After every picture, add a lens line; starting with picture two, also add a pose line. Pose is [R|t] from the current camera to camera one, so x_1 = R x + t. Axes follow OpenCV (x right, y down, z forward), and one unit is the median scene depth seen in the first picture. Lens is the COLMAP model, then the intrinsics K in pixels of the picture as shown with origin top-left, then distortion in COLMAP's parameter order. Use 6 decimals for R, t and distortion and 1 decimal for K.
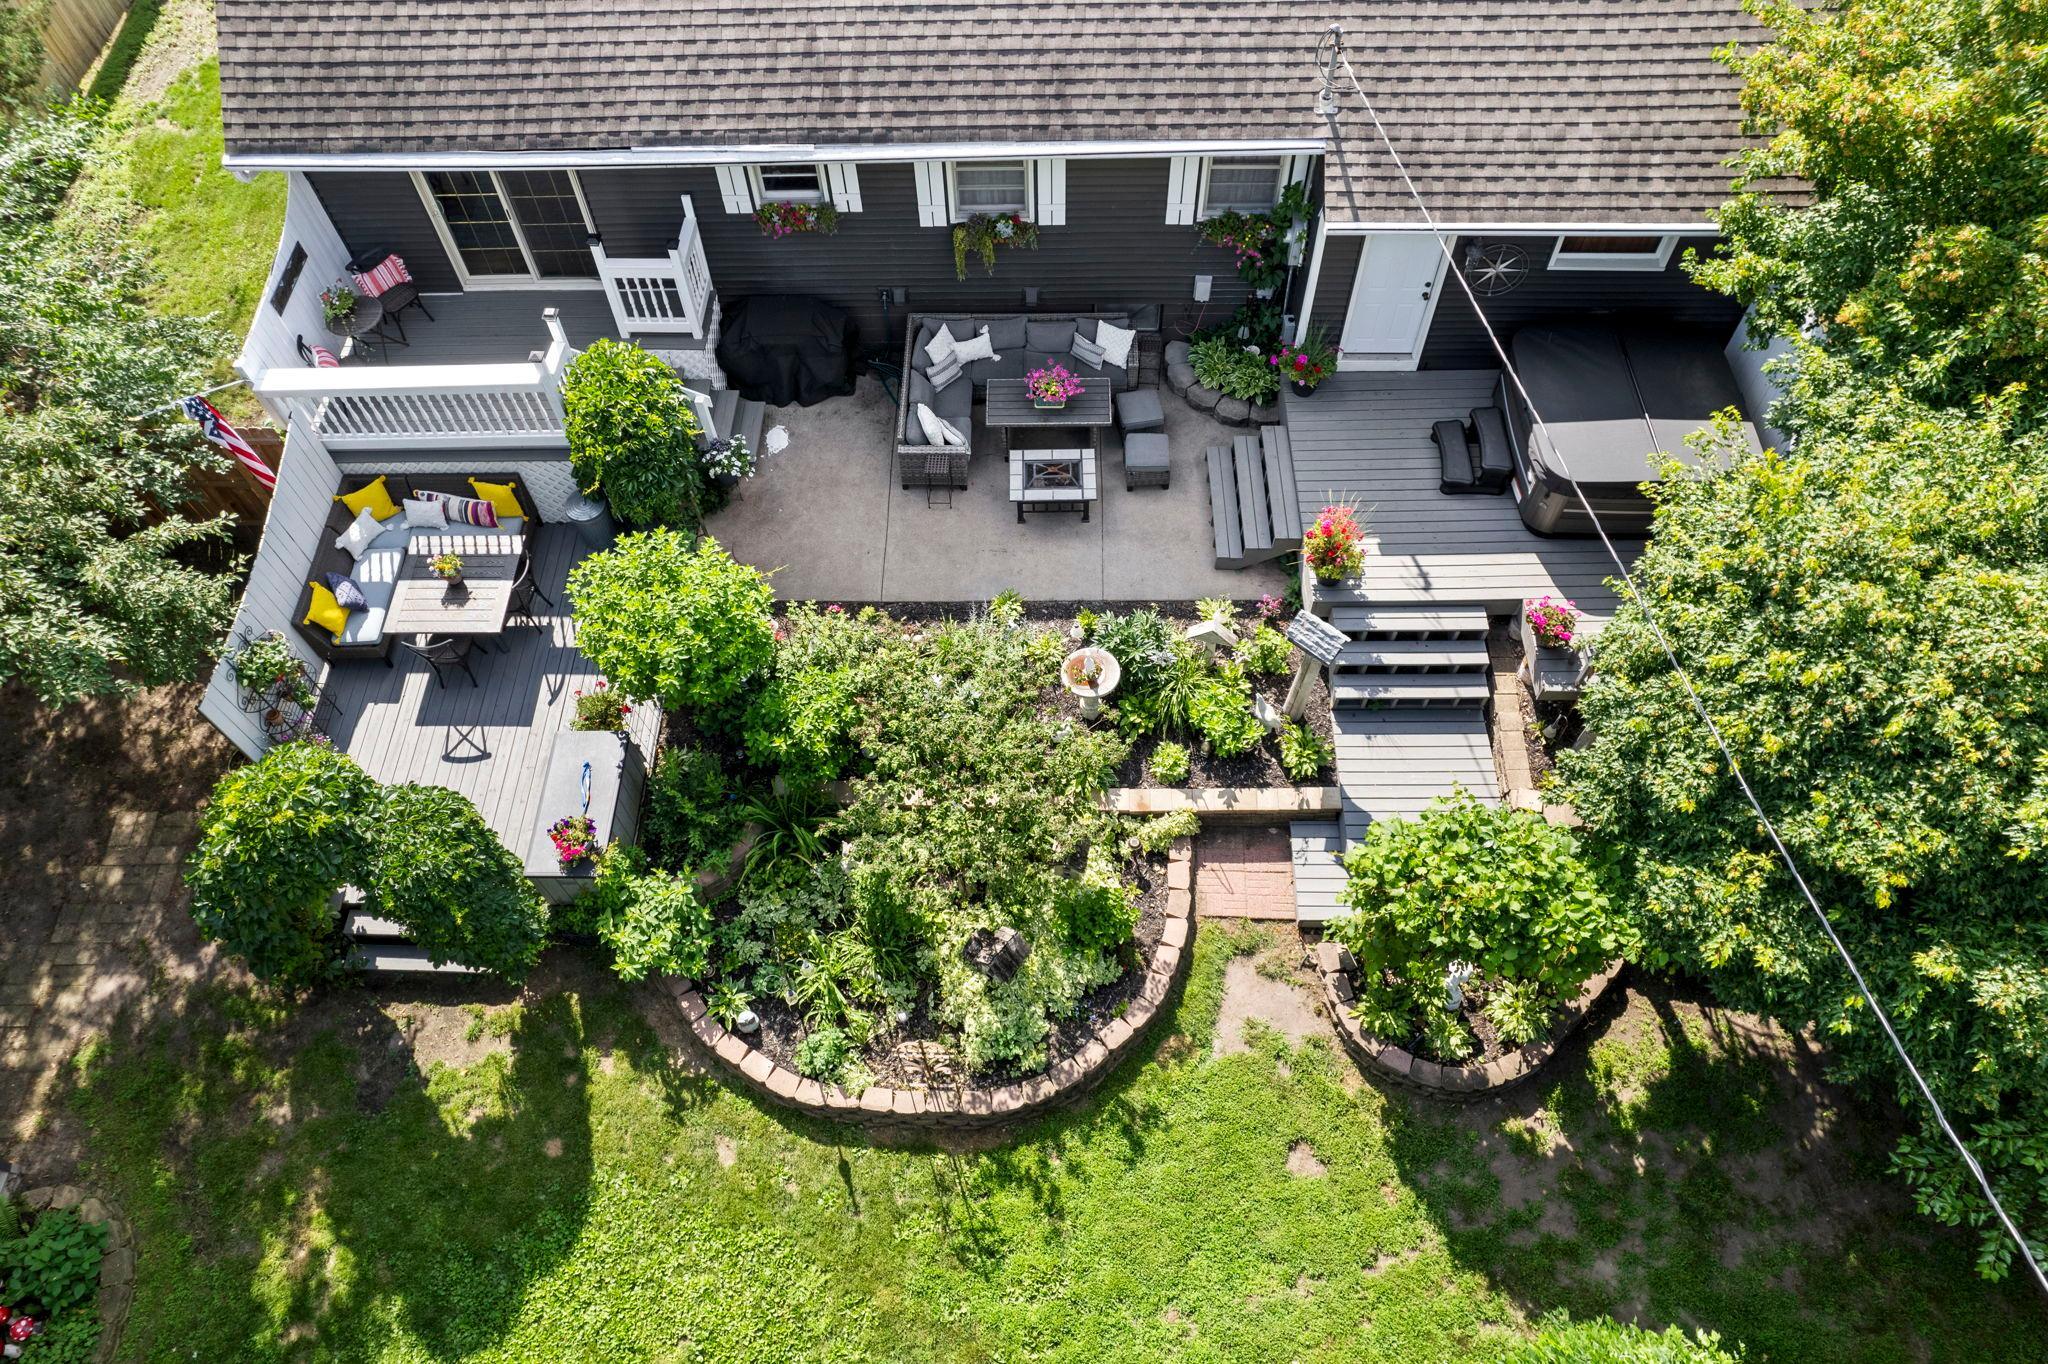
lens RADIAL K [[1358.7, 0, 1023.9], [0, 1358.7, 678.8], [0, 0, 1]] dist [-0.081241, 0.080919]
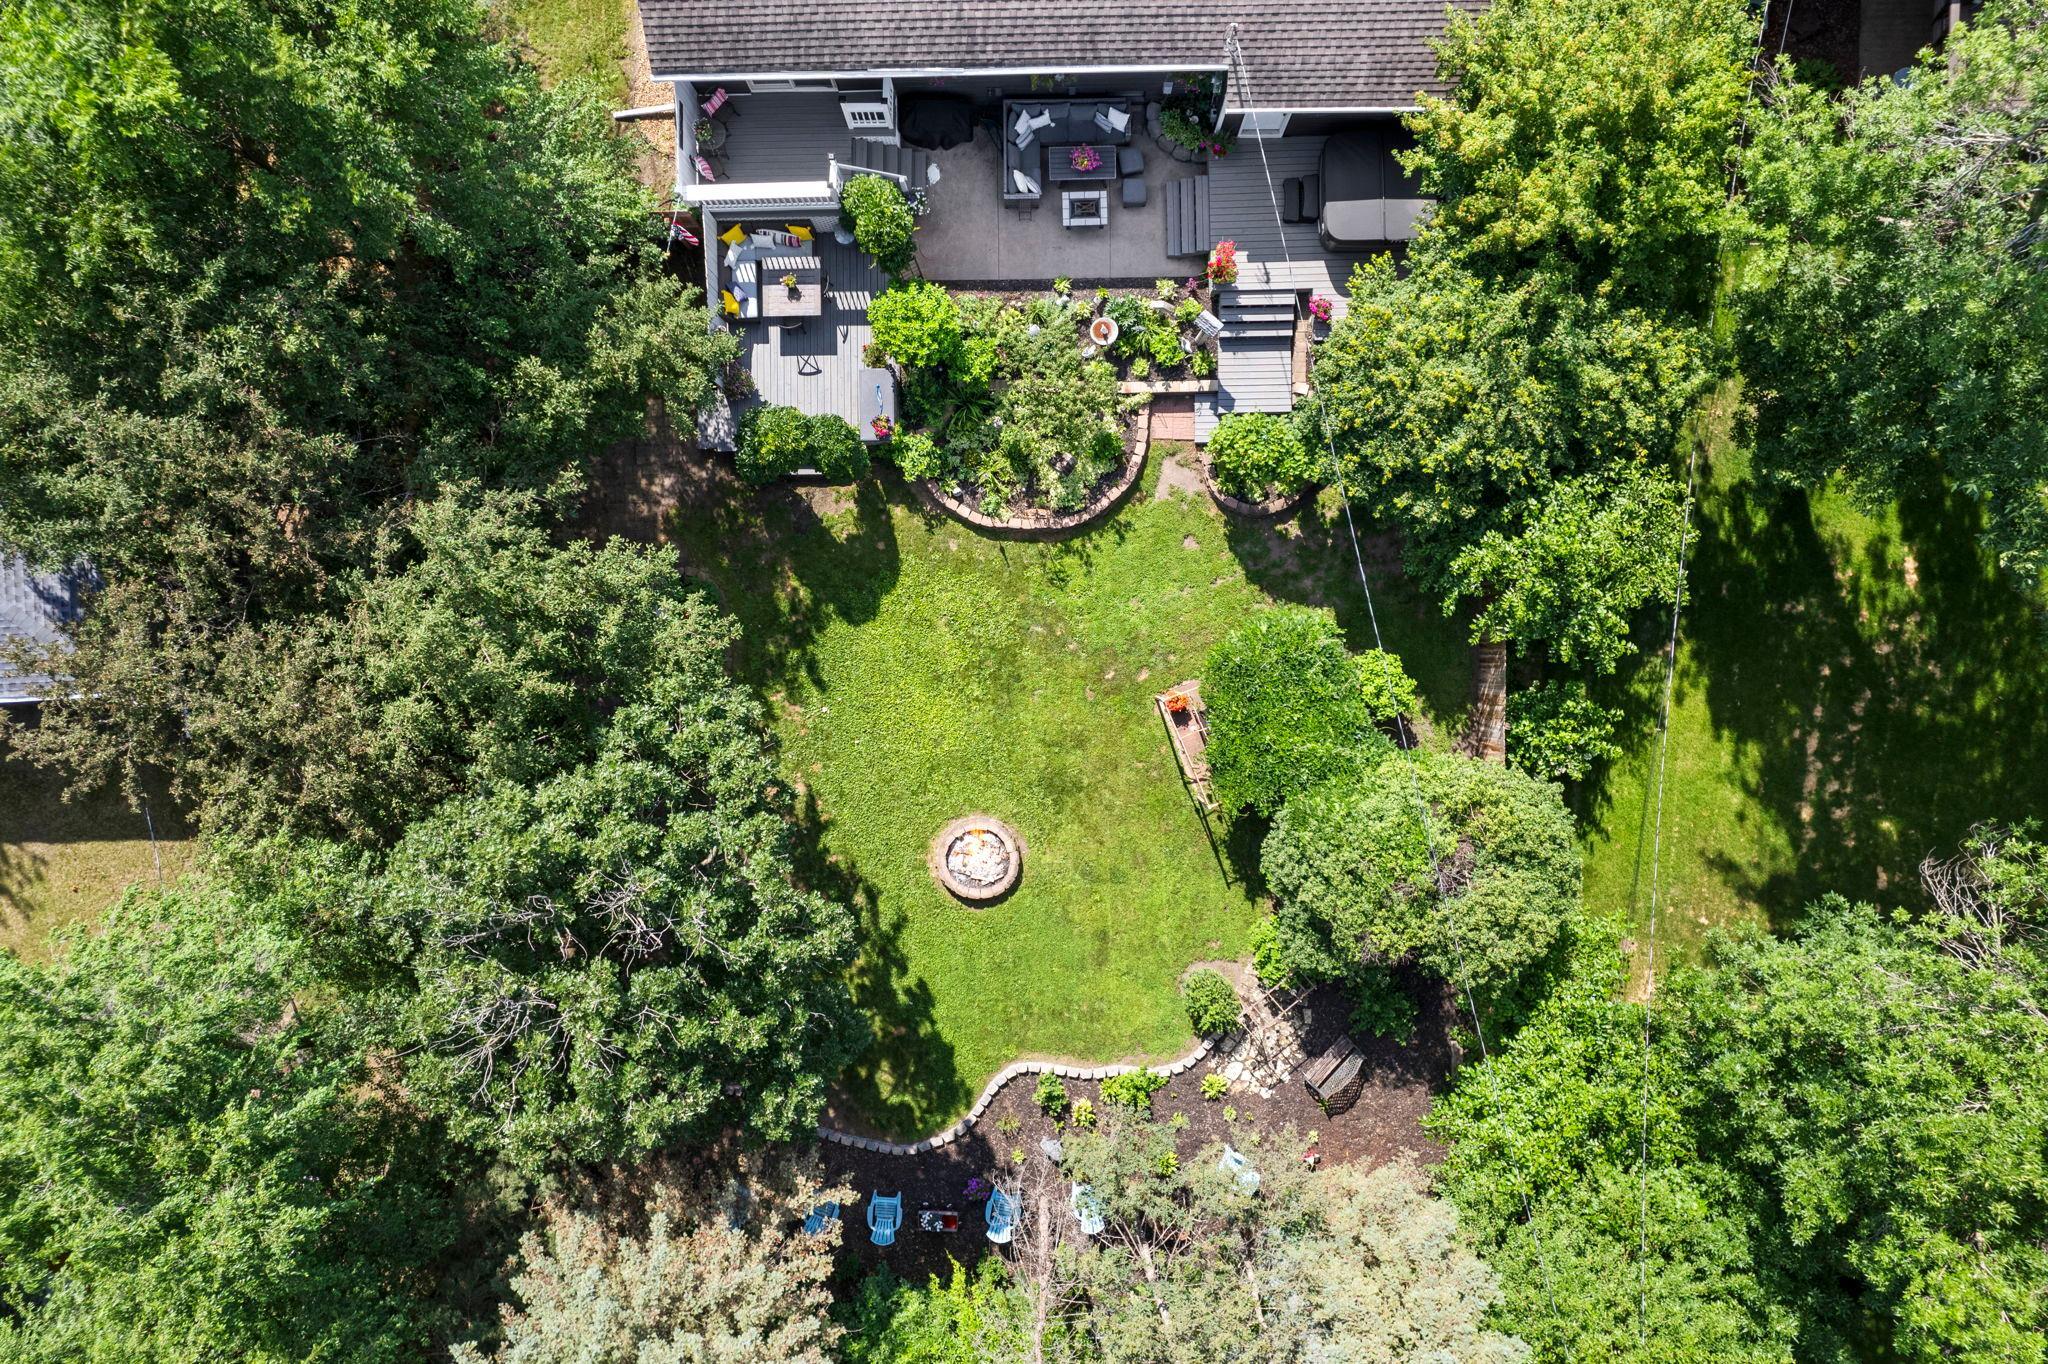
lens RADIAL K [[911.7, 0, 1024.0], [0, 911.7, 687.2], [0, 0, 1]] dist [0.001323, -0.000082]
pose [[0.999046, -0.024029, -0.036454, -0.039580], [0.040041, 0.837108, 0.545570, -0.334243], [0.017406, -0.546510, 0.837272, -0.532640]]
